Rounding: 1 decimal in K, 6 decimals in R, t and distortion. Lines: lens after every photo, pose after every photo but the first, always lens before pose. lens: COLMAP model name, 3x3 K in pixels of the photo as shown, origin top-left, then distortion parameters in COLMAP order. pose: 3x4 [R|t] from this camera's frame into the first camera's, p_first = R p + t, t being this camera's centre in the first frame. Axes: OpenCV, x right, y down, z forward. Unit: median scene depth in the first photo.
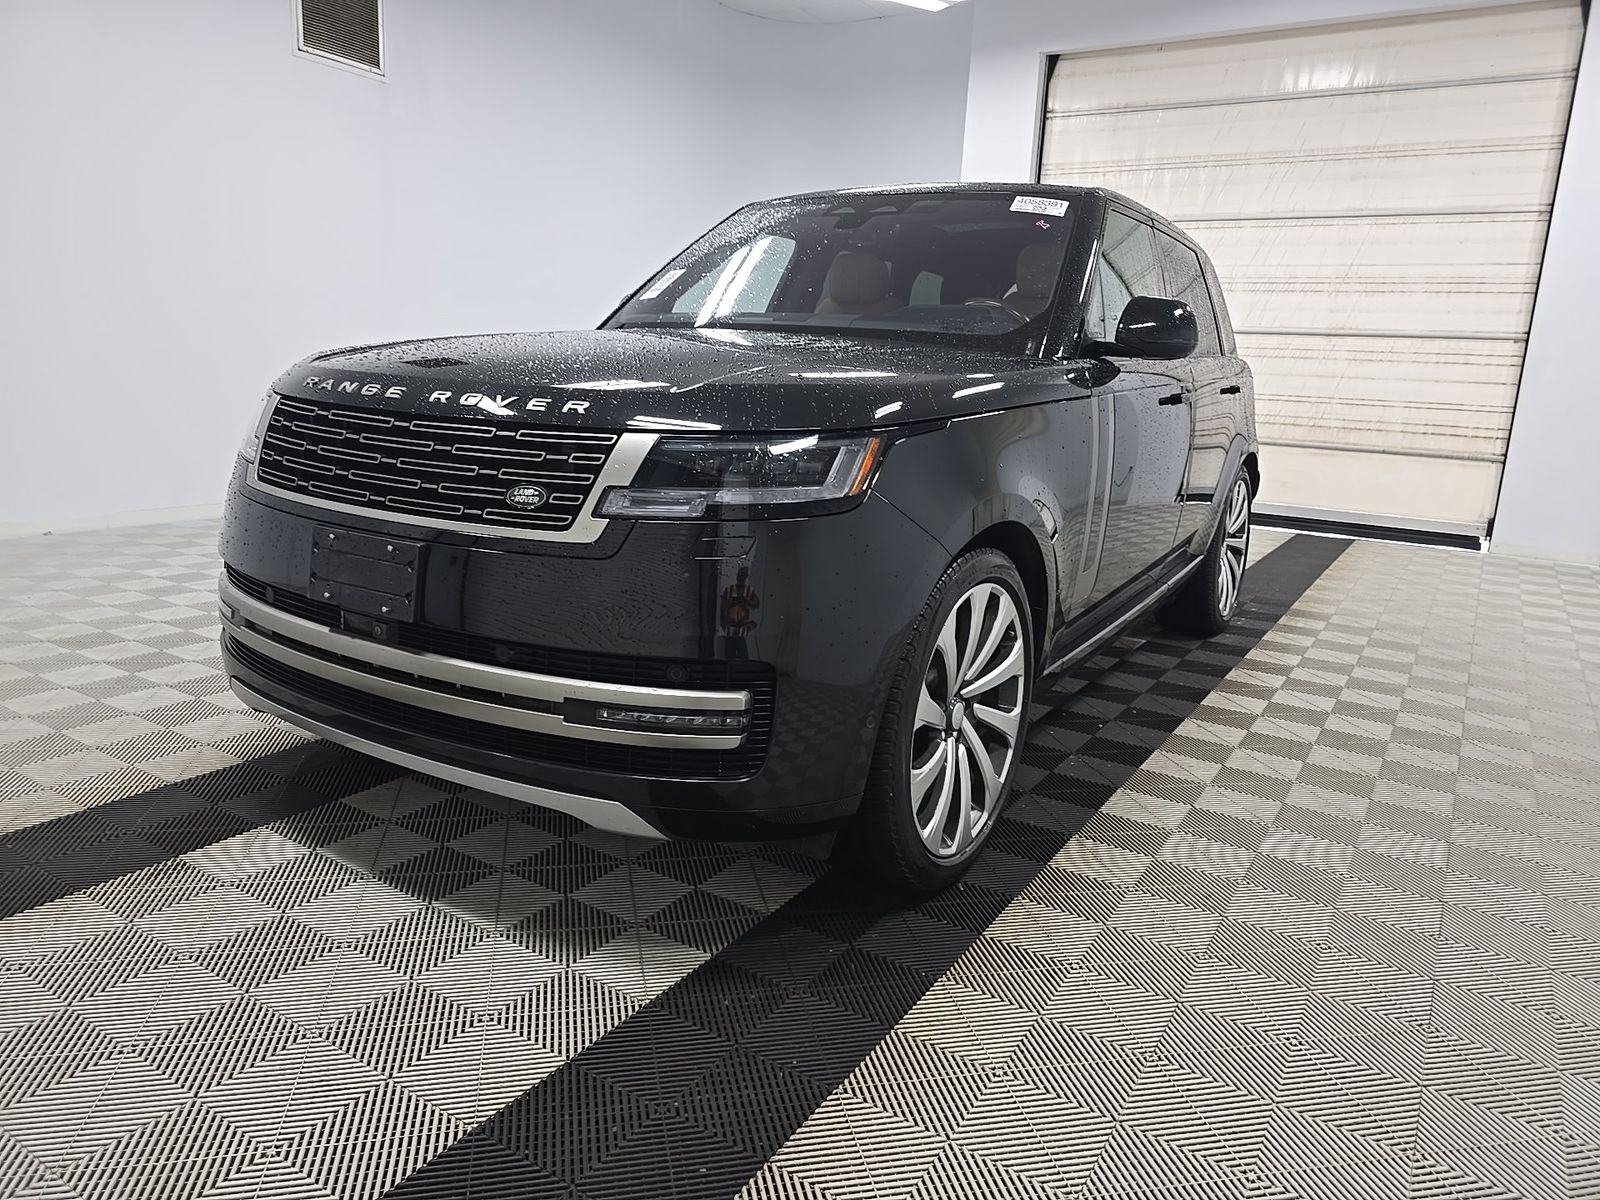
lens RADIAL K [[1094.1, 0, 798.6], [0, 1094.1, 576.1], [0, 0, 1]] dist [0.069145, -0.042454]
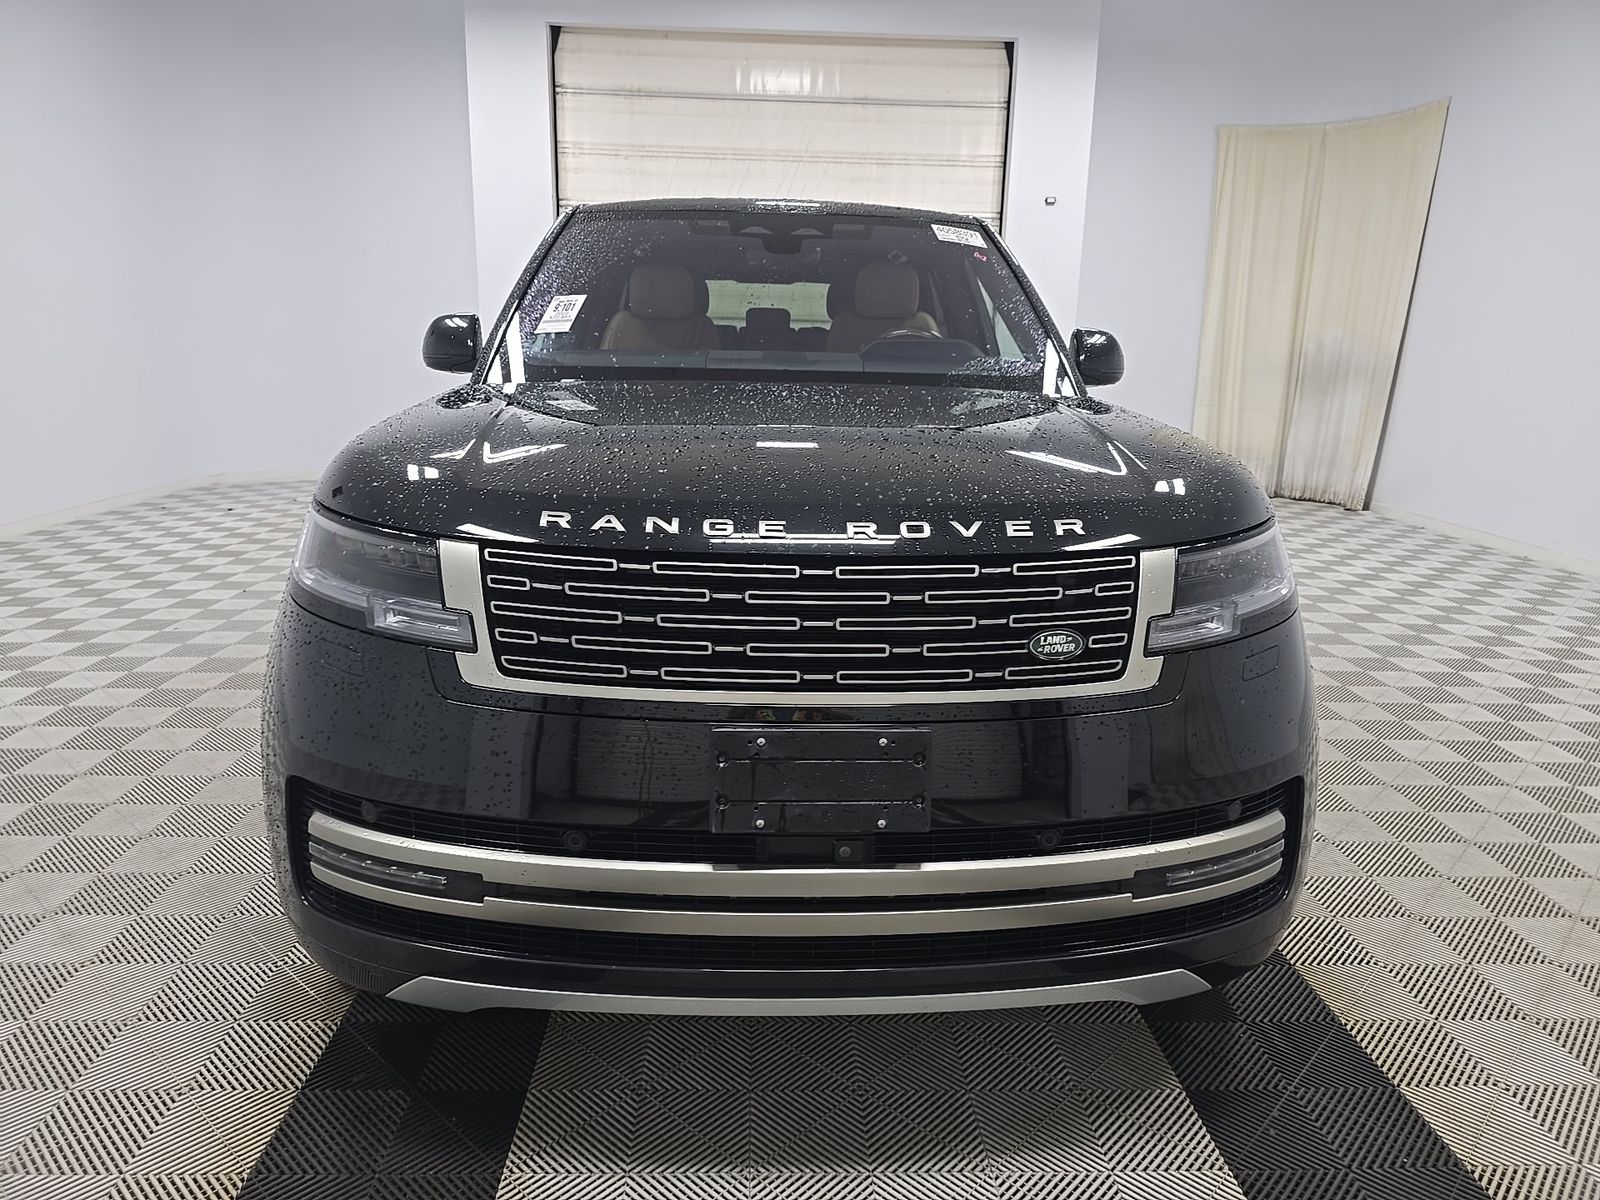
lens RADIAL K [[1094.1, 0, 798.6], [0, 1094.1, 576.1], [0, 0, 1]] dist [0.069145, -0.042454]
pose [[0.822299, -0.152056, 0.548364, -0.240368], [0.132266, 0.988318, 0.075713, -0.059740], [-0.553471, 0.010271, 0.832805, 0.120491]]
